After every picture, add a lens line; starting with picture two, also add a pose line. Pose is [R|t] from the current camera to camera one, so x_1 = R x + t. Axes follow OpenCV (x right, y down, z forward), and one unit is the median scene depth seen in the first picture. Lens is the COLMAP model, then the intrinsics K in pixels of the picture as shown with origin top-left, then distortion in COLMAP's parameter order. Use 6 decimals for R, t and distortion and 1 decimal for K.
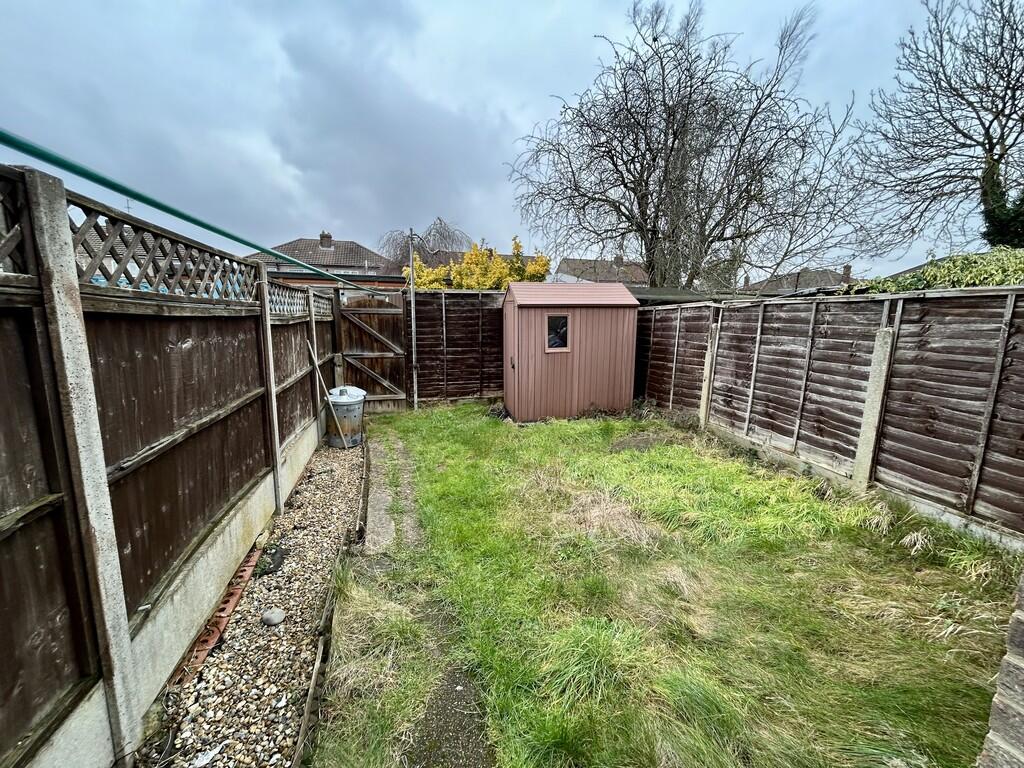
lens RADIAL K [[412.0, 0, 512.0], [0, 412.0, 384.0], [0, 0, 1]] dist [0.000177, -0.000001]
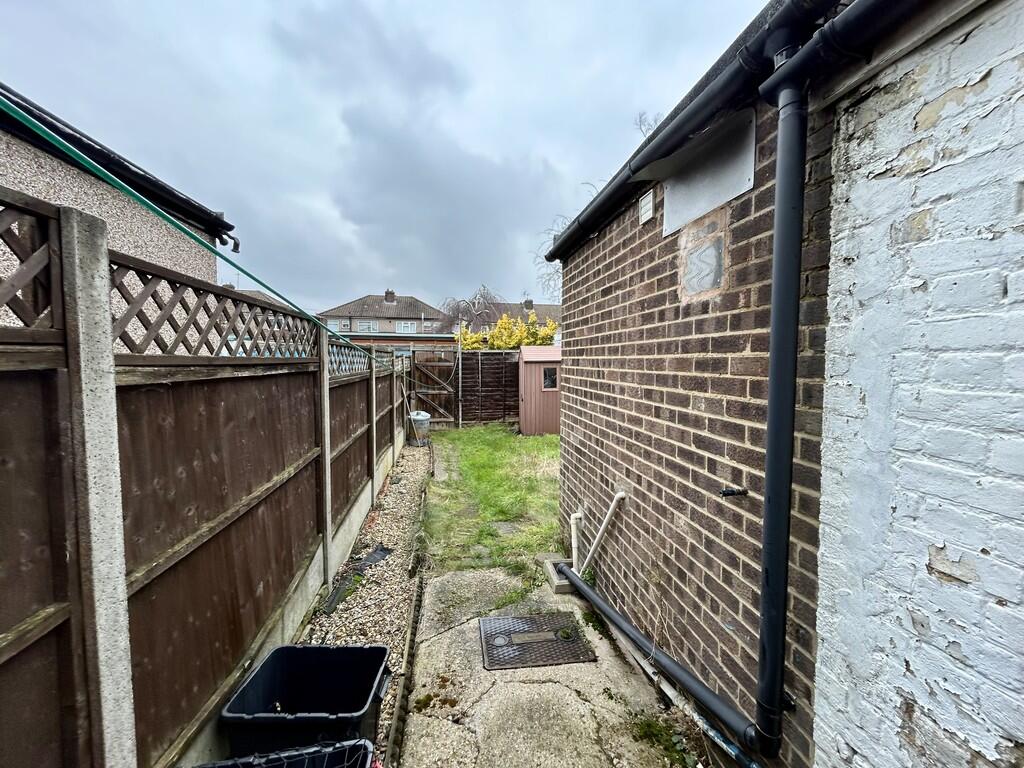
lens RADIAL K [[412.0, 0, 512.0], [0, 412.0, 384.0], [0, 0, 1]] dist [0.000177, -0.000001]
pose [[0.993856, 0.002803, -0.110649, 0.125200], [-0.013666, 0.995138, -0.097539, 0.045575], [0.109838, 0.098451, 0.989062, -0.503416]]
